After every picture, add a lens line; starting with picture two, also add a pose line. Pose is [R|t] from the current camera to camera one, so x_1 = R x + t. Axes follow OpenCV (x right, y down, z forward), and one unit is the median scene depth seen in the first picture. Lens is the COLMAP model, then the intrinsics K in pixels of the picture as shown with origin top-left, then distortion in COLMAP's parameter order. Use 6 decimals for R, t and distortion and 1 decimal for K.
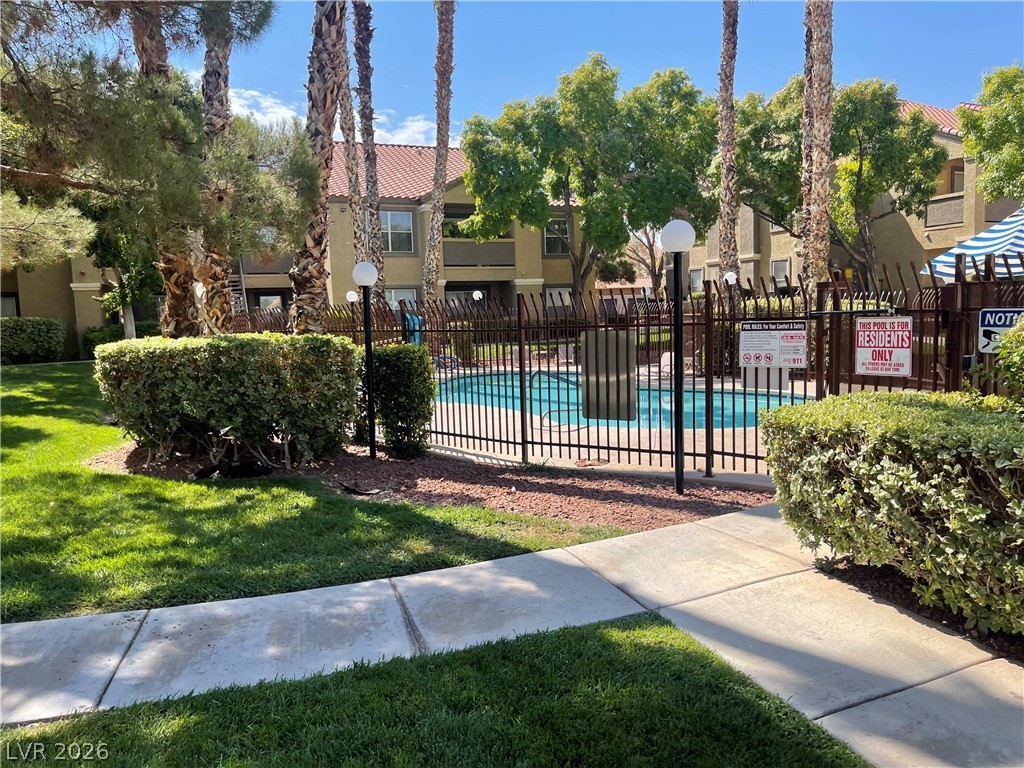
lens RADIAL K [[796.0, 0, 517.5], [0, 796.0, 389.0], [0, 0, 1]] dist [0.034987, -0.000837]
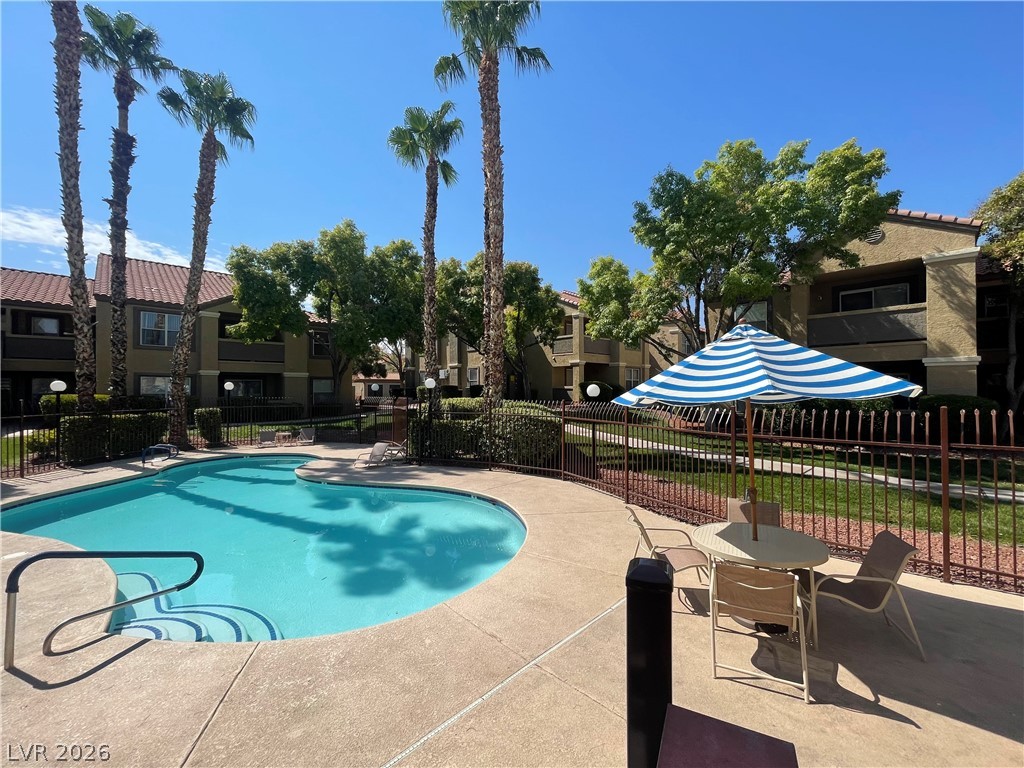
lens RADIAL K [[415.7, 0, 514.1], [0, 415.7, 388.3], [0, 0, 1]] dist [-0.000766, -0.000060]
pose [[0.919237, 0.027693, 0.392729, 0.090690], [0.011781, 0.995142, -0.097746, -0.044851], [-0.393528, 0.094478, 0.914445, 0.244182]]
